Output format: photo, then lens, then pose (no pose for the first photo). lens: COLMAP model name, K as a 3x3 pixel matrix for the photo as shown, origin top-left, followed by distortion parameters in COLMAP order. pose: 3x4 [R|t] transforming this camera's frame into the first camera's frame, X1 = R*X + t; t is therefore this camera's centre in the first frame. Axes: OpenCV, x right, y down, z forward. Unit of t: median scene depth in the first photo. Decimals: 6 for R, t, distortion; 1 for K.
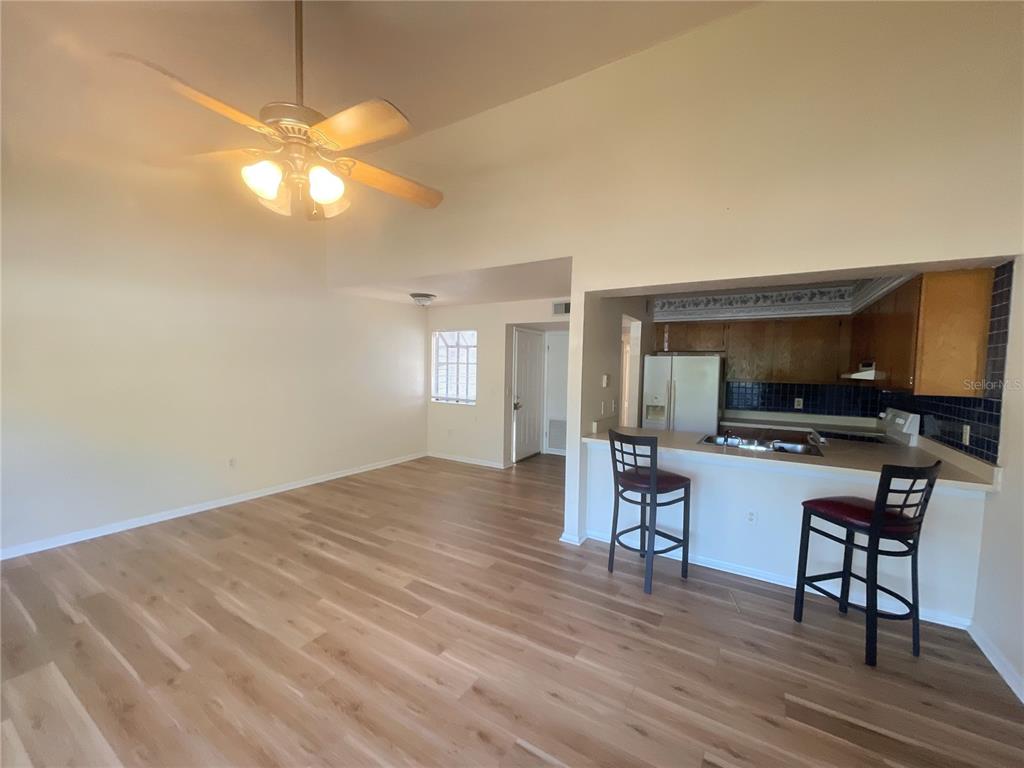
lens RADIAL K [[413.2, 0, 506.3], [0, 413.2, 388.6], [0, 0, 1]] dist [-0.001854, 0.000714]
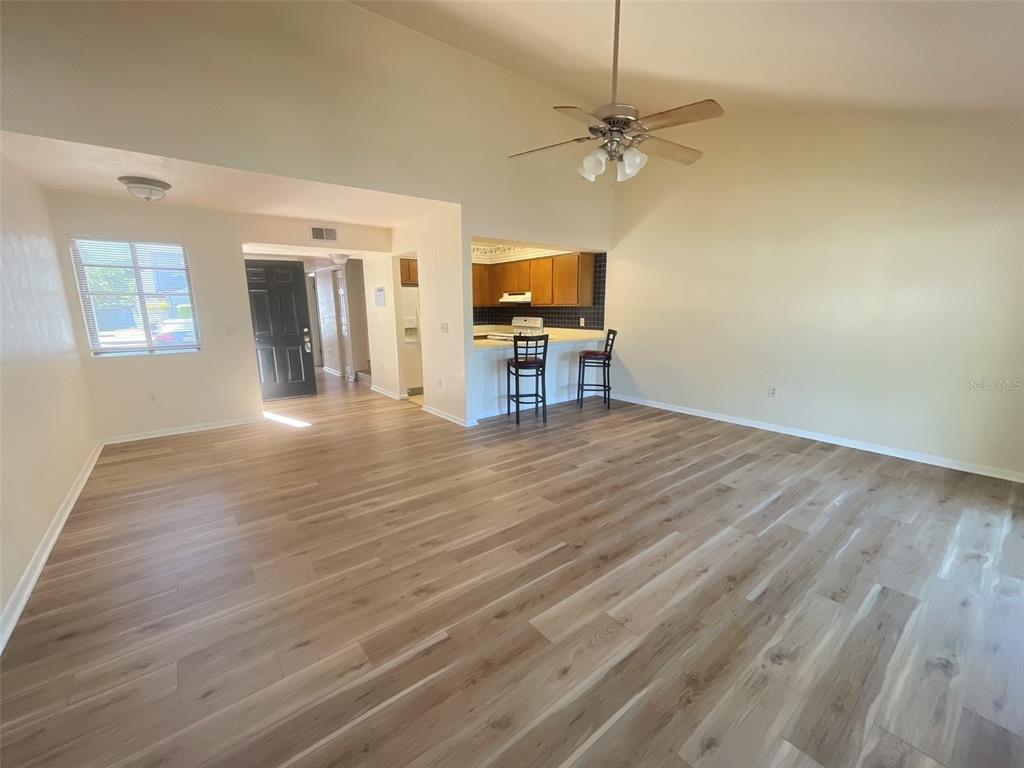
lens RADIAL K [[419.0, 0, 505.5], [0, 419.0, 388.7], [0, 0, 1]] dist [0.000289, -0.000310]
pose [[0.338952, -0.205236, 0.918145, -1.249422], [0.061856, 0.978665, 0.195929, -0.015581], [-0.938768, -0.009618, 0.344415, 0.493666]]
